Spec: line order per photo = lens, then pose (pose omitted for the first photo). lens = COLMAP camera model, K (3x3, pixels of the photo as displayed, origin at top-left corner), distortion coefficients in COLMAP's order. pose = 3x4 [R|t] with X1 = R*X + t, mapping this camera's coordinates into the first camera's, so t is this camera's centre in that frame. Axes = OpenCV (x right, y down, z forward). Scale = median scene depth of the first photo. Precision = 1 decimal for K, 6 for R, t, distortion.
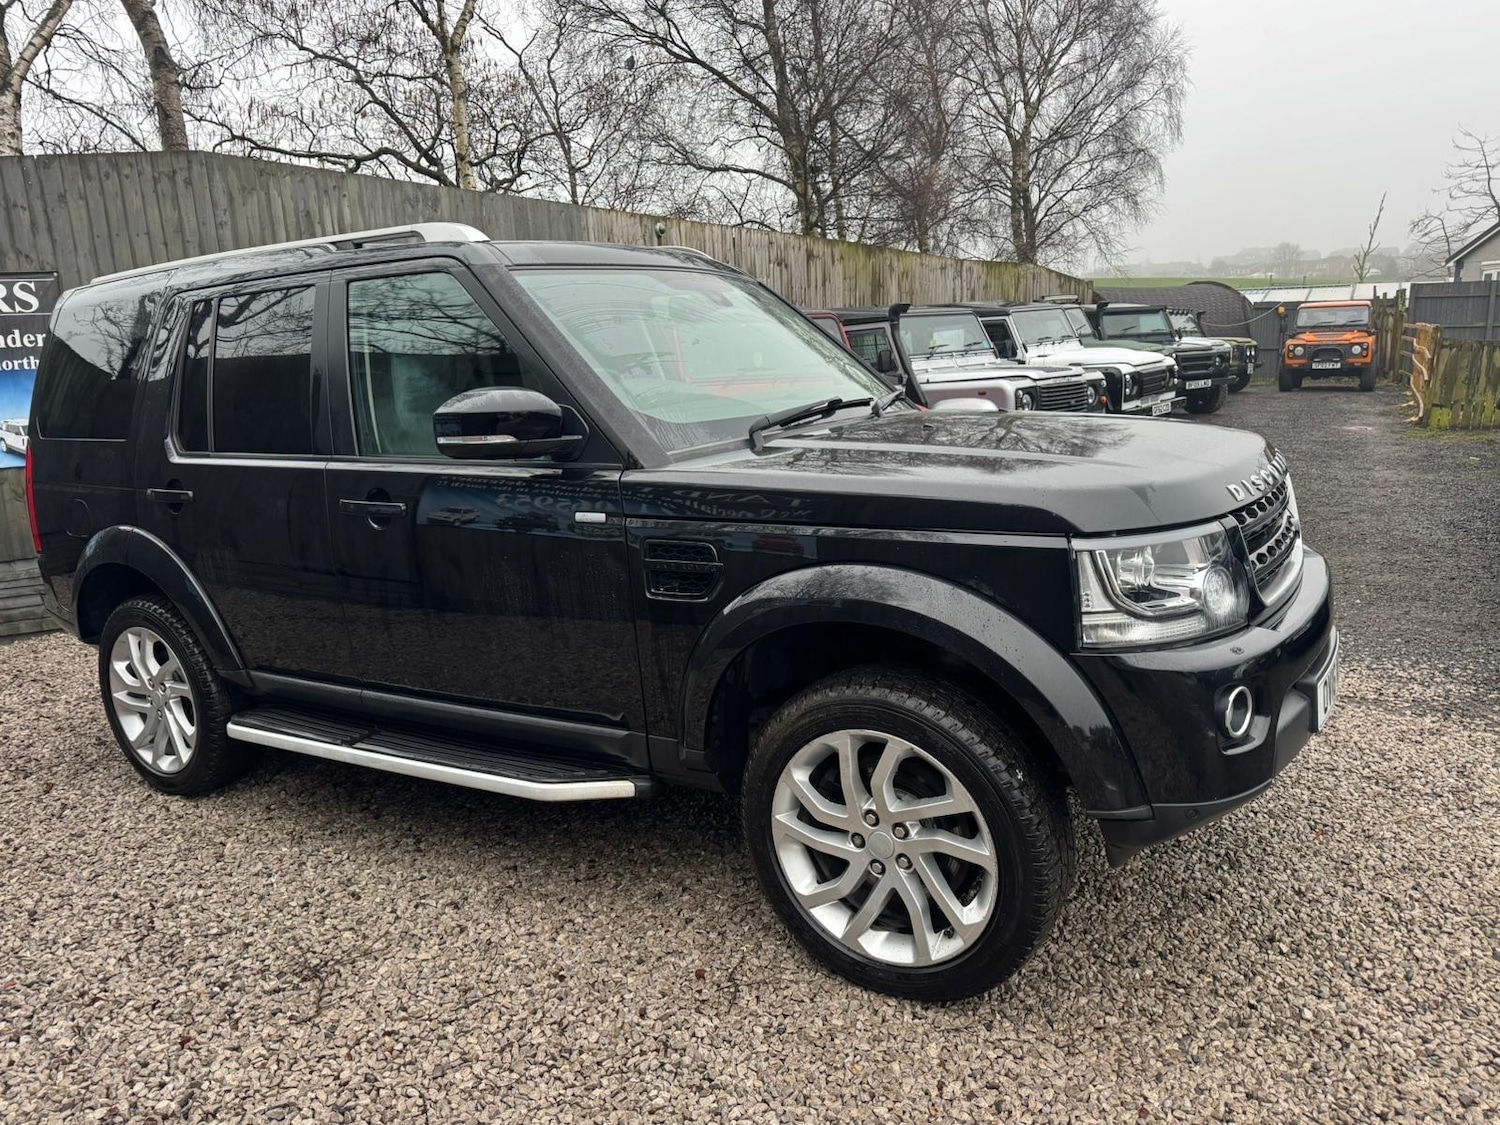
lens RADIAL K [[1089.8, 0, 747.9], [0, 1089.8, 560.3], [0, 0, 1]] dist [0.027738, -0.031850]
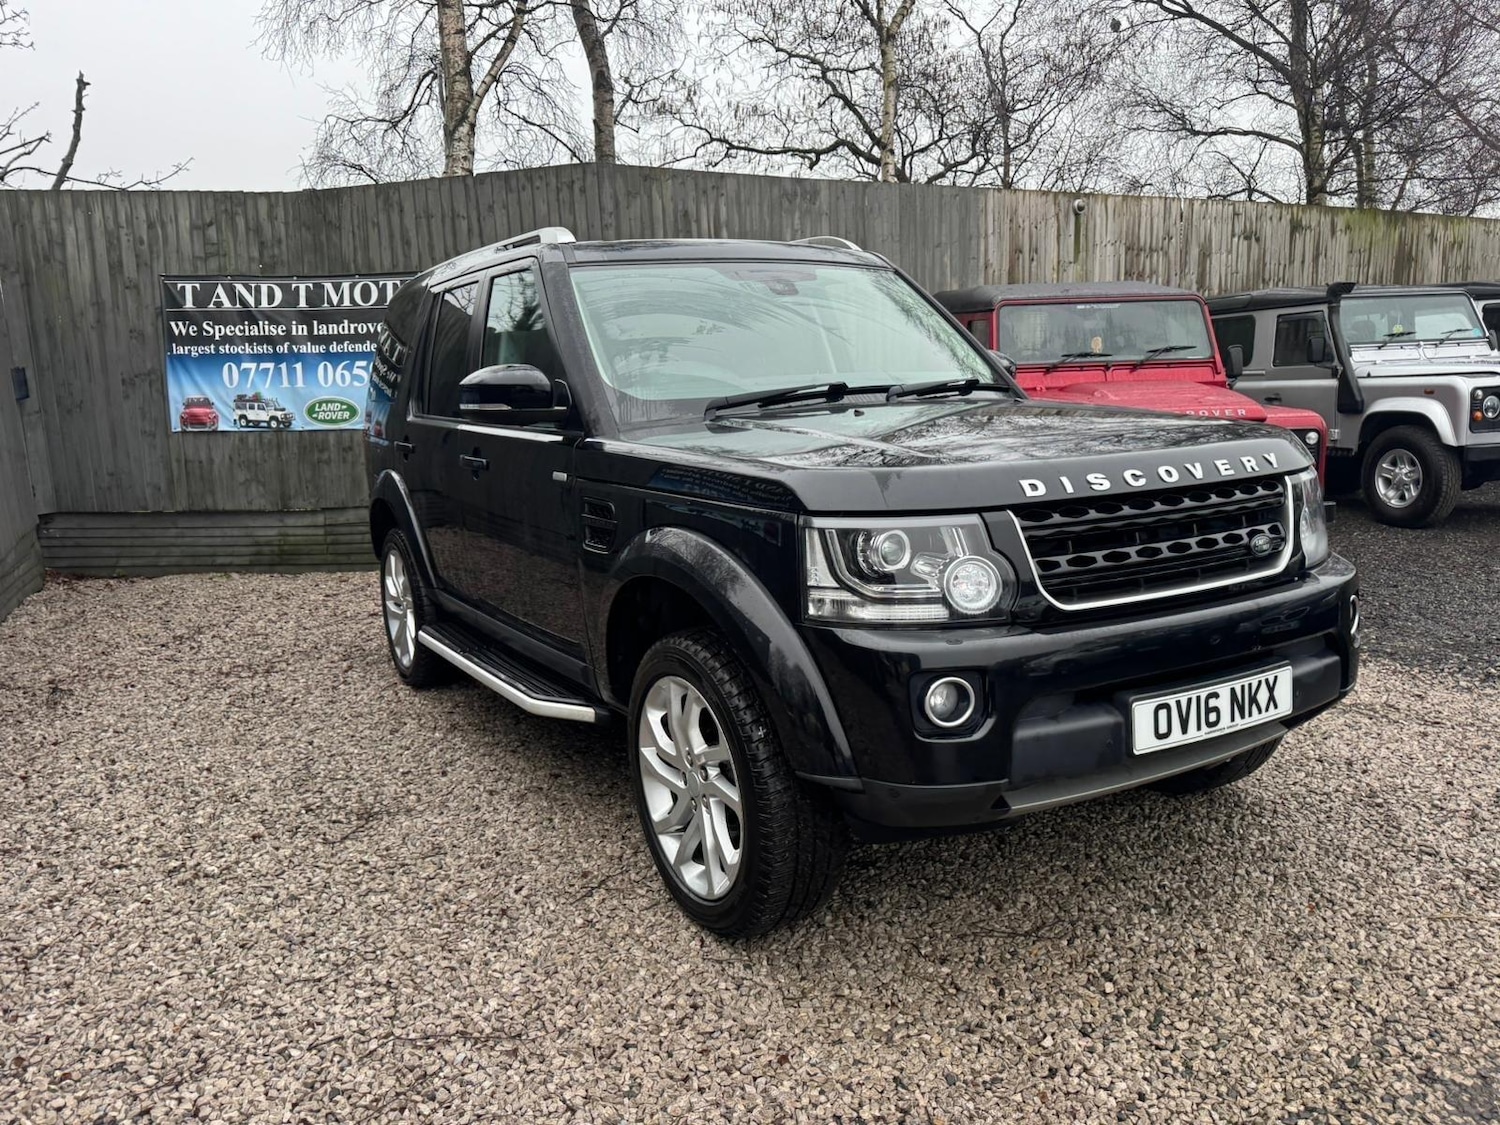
lens RADIAL K [[1157.1, 0, 742.4], [0, 1157.1, 554.0], [0, 0, 1]] dist [0.026907, -0.034455]
pose [[0.883855, 0.094261, -0.458164, 0.402158], [-0.096084, 0.995184, 0.019388, 0.000697], [0.457785, 0.026886, 0.888656, -0.013314]]
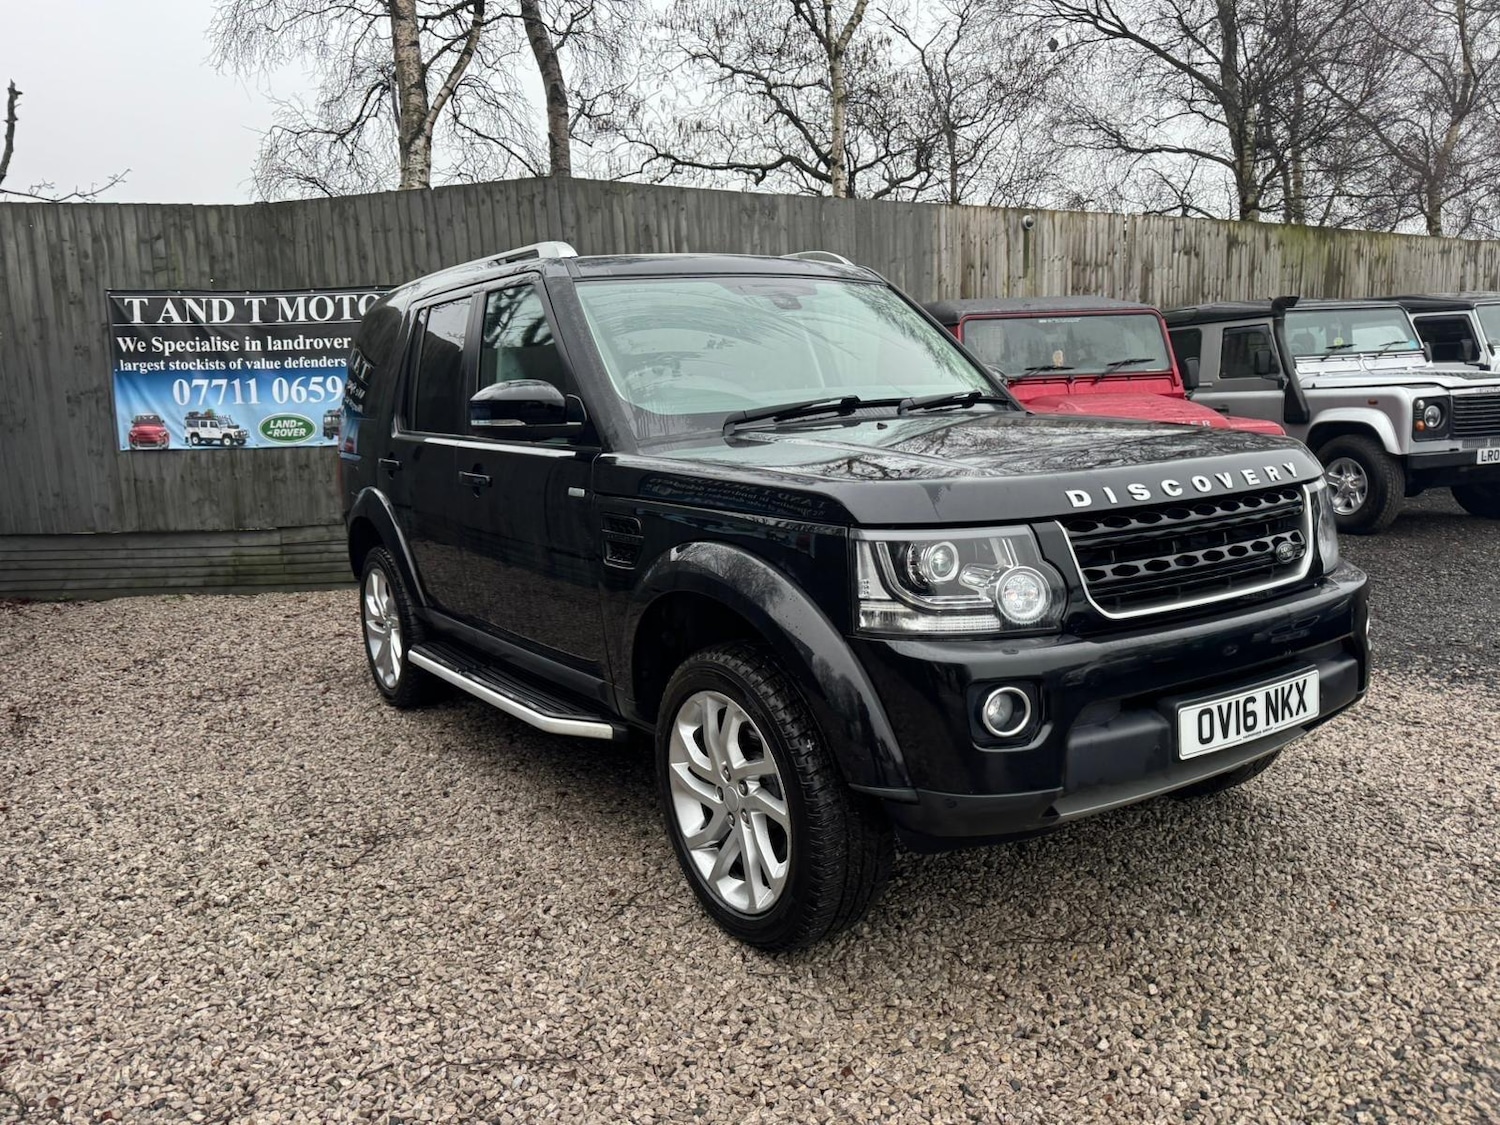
lens RADIAL K [[1157.1, 0, 735.2], [0, 1157.1, 563.3], [0, 0, 1]] dist [0.026907, -0.034455]
pose [[0.907794, 0.080741, -0.411572, 0.347424], [-0.083852, 0.996423, 0.010525, 0.006229], [0.410950, 0.024957, 0.911316, -0.040460]]
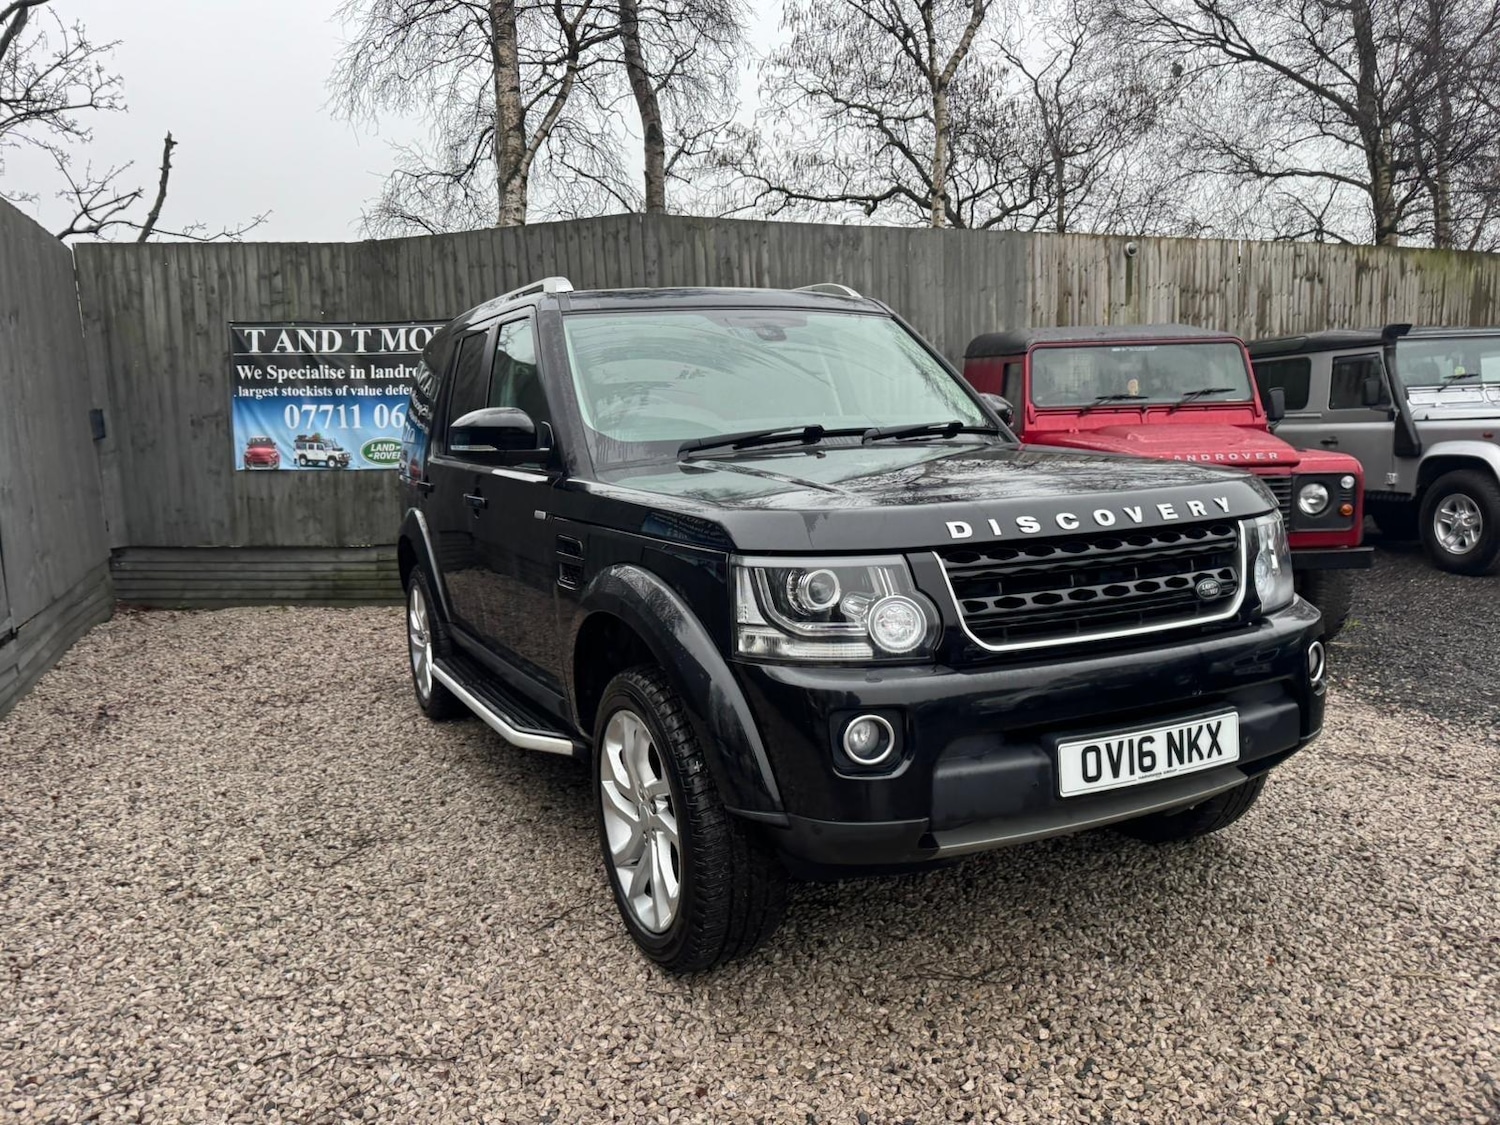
lens RADIAL K [[1157.1, 0, 739.1], [0, 1157.1, 544.9], [0, 0, 1]] dist [0.026907, -0.034455]
pose [[0.847958, 0.082603, -0.523588, 0.477200], [-0.106576, 0.994180, -0.015757, -0.006284], [0.519239, 0.069163, 0.851826, 0.008465]]
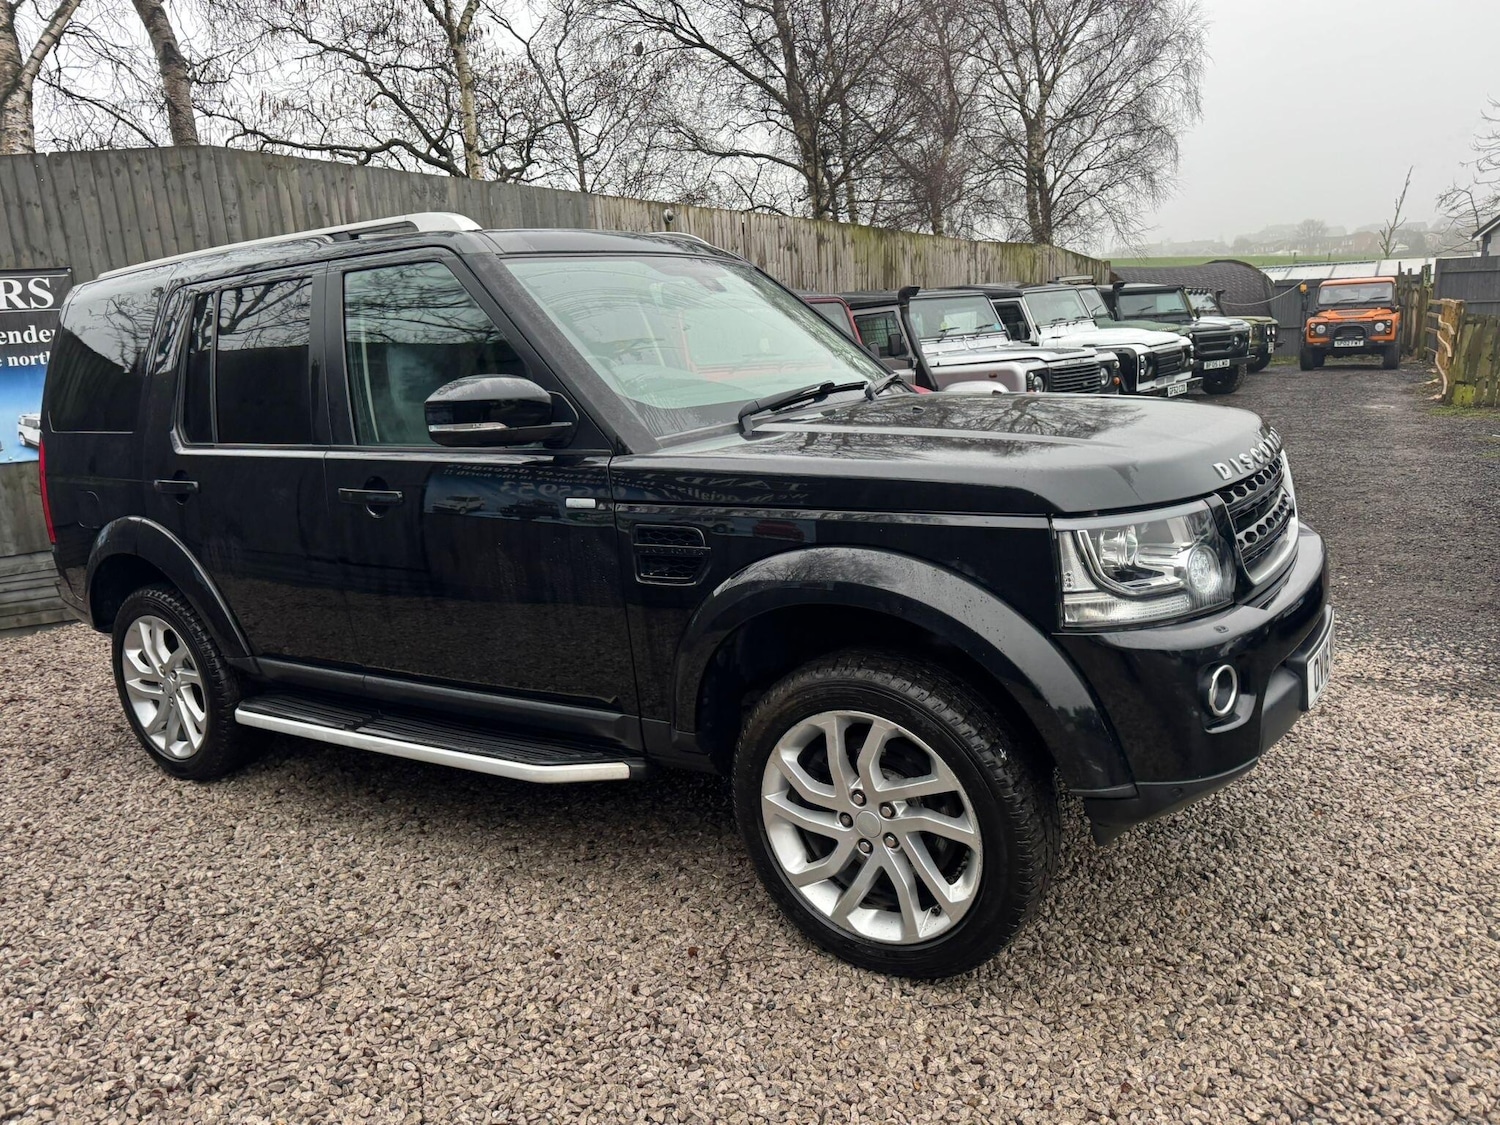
lens RADIAL K [[1089.8, 0, 738.6], [0, 1089.8, 563.5], [0, 0, 1]] dist [0.027738, -0.031850]
pose [[0.999638, -0.008847, -0.025418, 0.017649], [0.009215, 0.999854, 0.014409, 0.002439], [0.025287, -0.014638, 0.999573, -0.004259]]
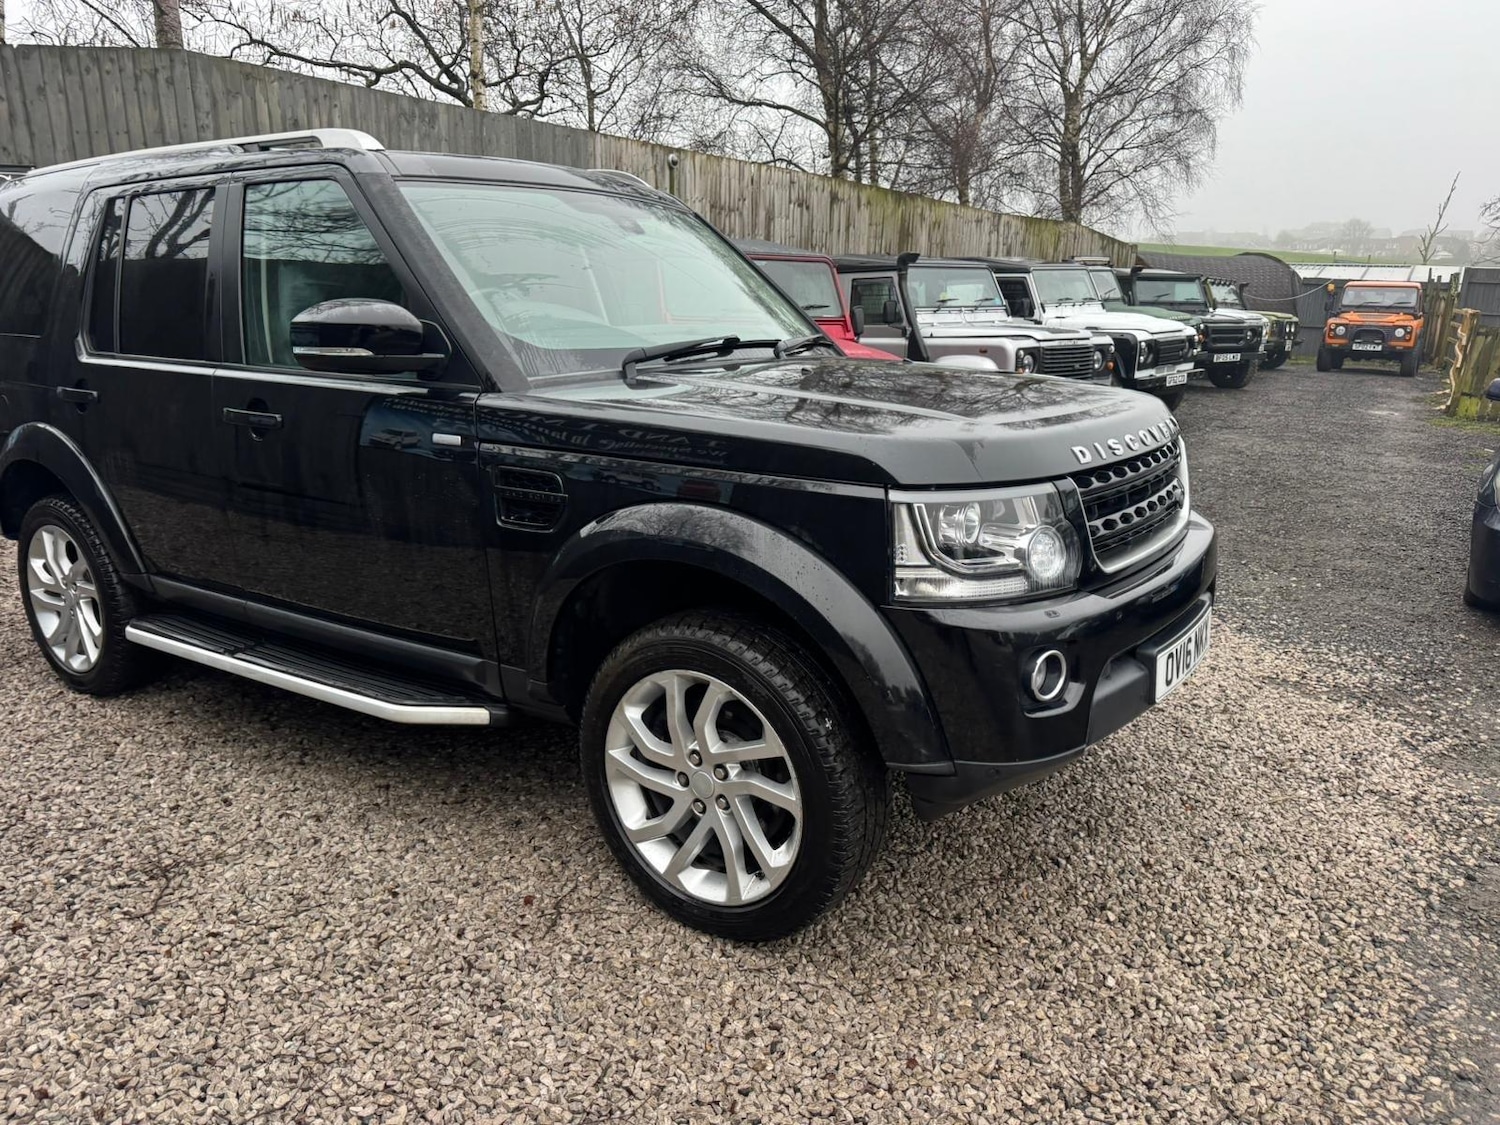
lens RADIAL K [[1089.8, 0, 759.1], [0, 1089.8, 574.7], [0, 0, 1]] dist [0.027738, -0.031850]
pose [[0.997607, 0.066667, -0.018322, 0.106139], [-0.065451, 0.996024, 0.060438, 0.002692], [0.022279, -0.059095, 0.998004, 0.009734]]
